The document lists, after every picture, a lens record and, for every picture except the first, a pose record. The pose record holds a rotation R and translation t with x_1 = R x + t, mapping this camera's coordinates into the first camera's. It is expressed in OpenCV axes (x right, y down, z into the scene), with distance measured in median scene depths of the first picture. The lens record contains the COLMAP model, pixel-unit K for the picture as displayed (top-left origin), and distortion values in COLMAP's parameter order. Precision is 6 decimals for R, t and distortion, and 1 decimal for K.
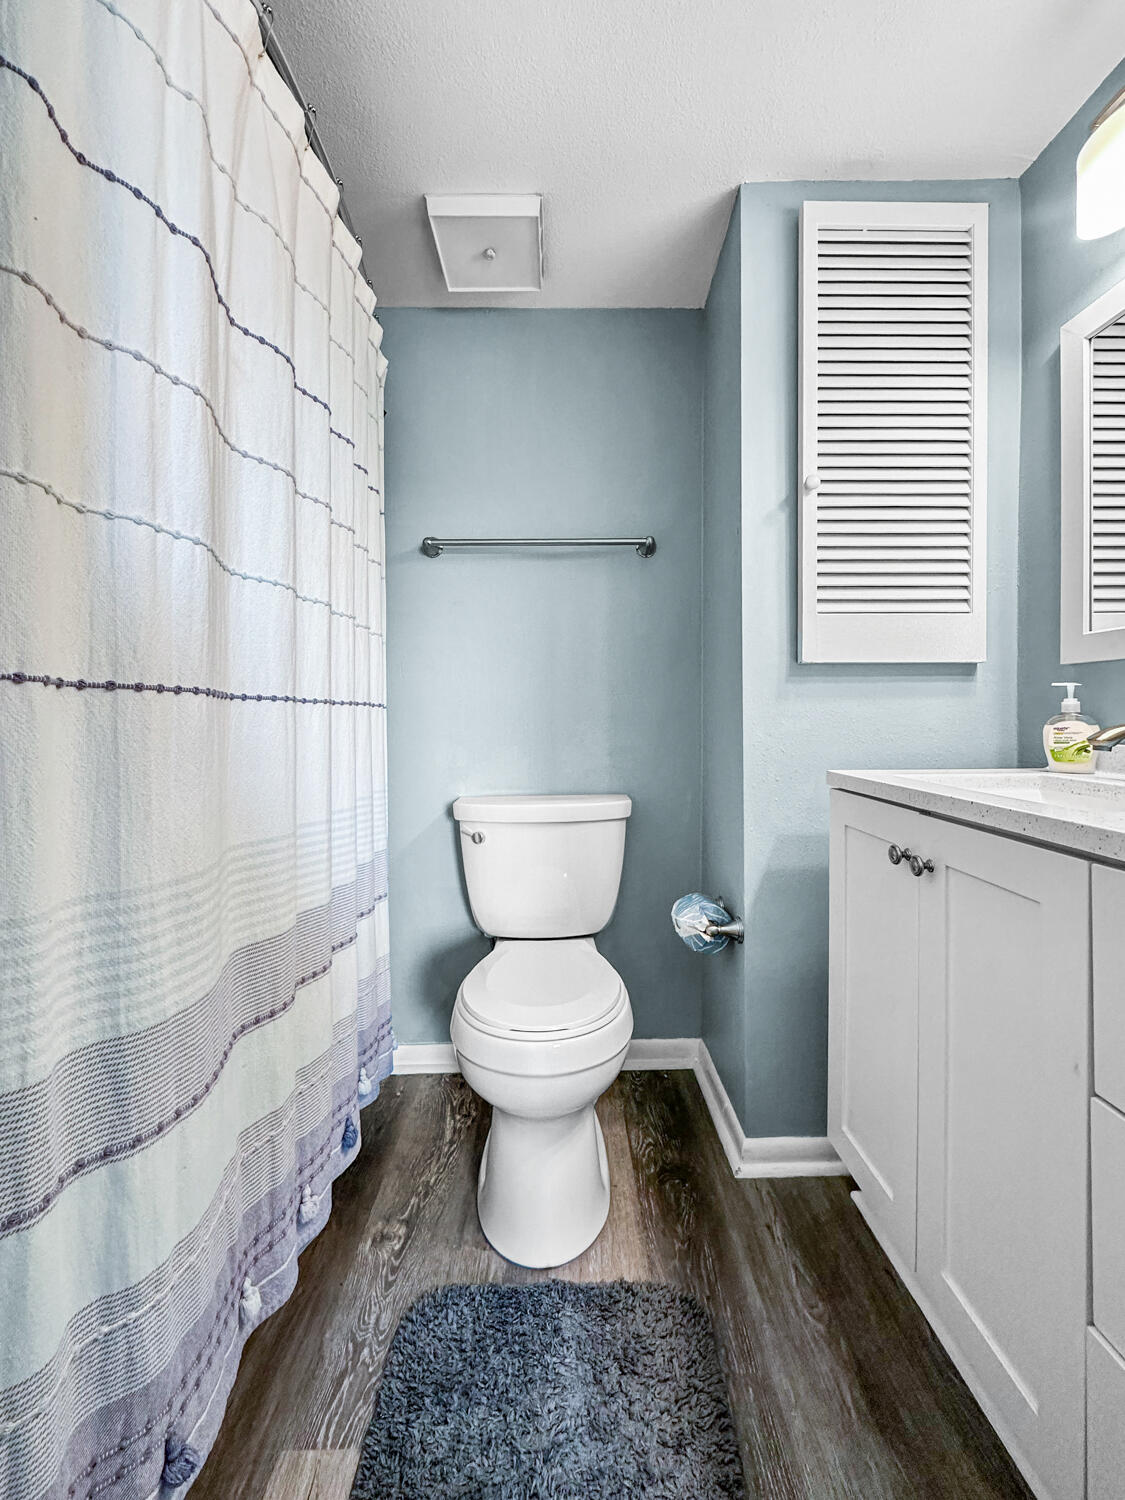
lens RADIAL K [[612.8, 0, 555.3], [0, 612.8, 722.1], [0, 0, 1]] dist [-0.002237, 0.000714]
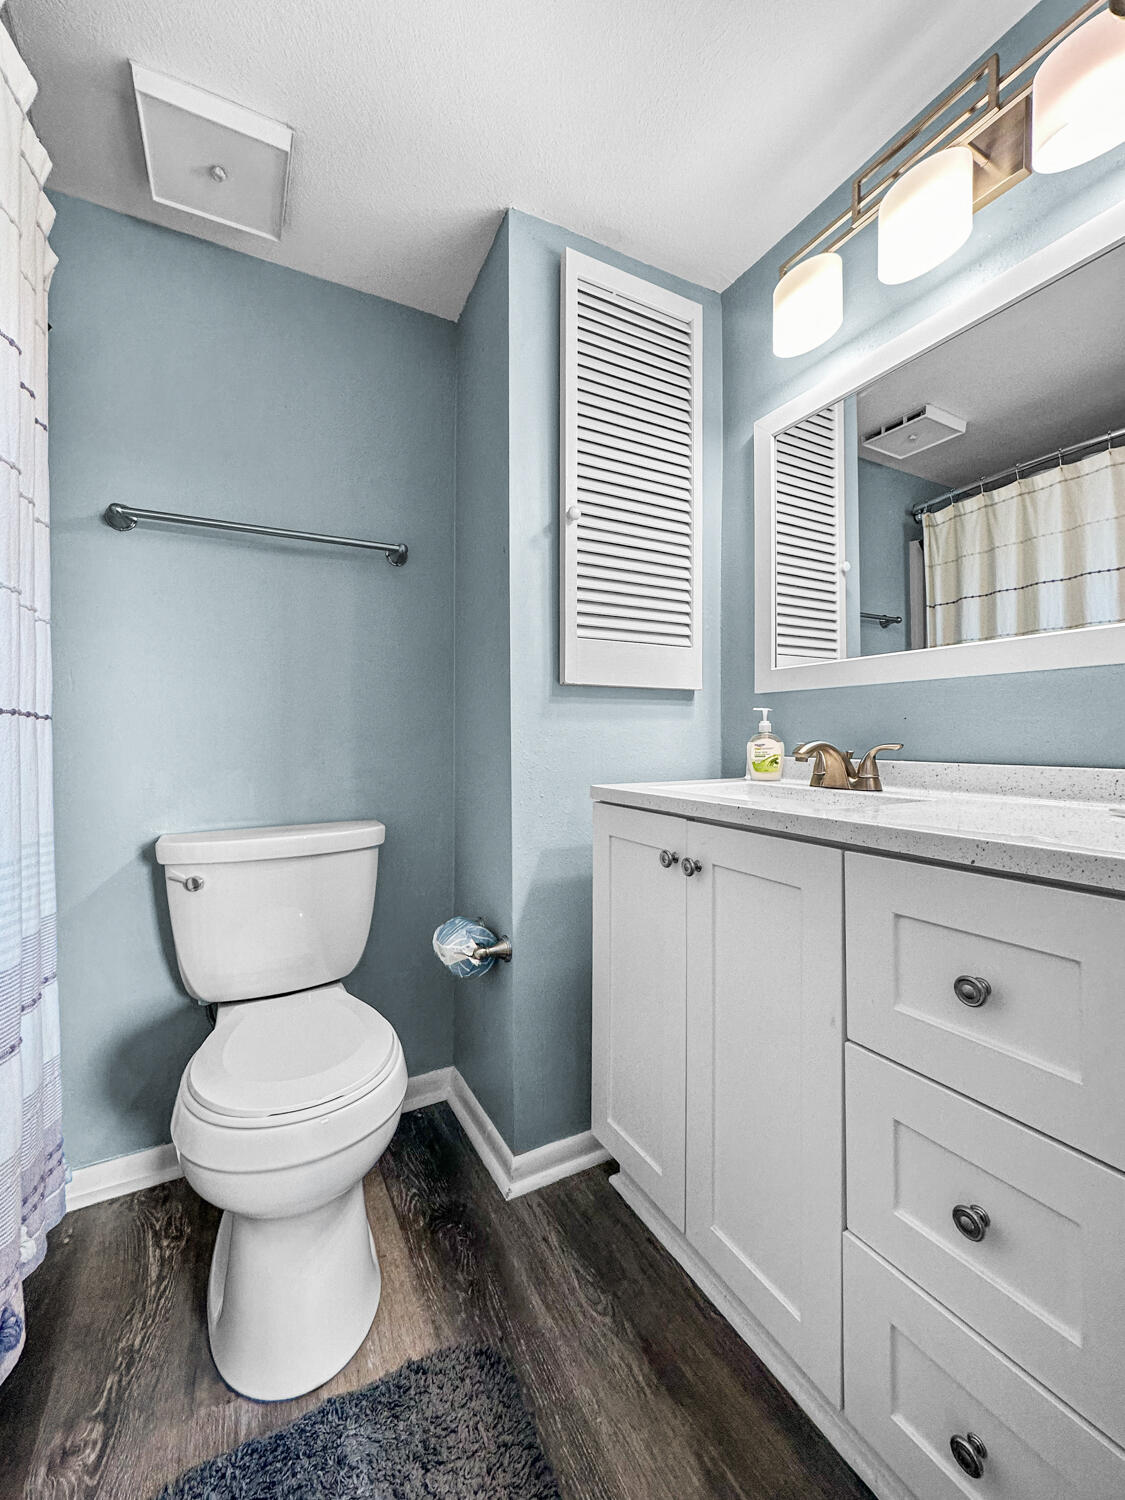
lens RADIAL K [[612.8, 0, 558.7], [0, 612.8, 736.9], [0, 0, 1]] dist [-0.002237, 0.000714]
pose [[0.888466, 0.002872, 0.458934, -0.086452], [0.002485, 0.999936, -0.011069, 0.006361], [-0.458936, 0.010975, 0.888401, 0.074399]]
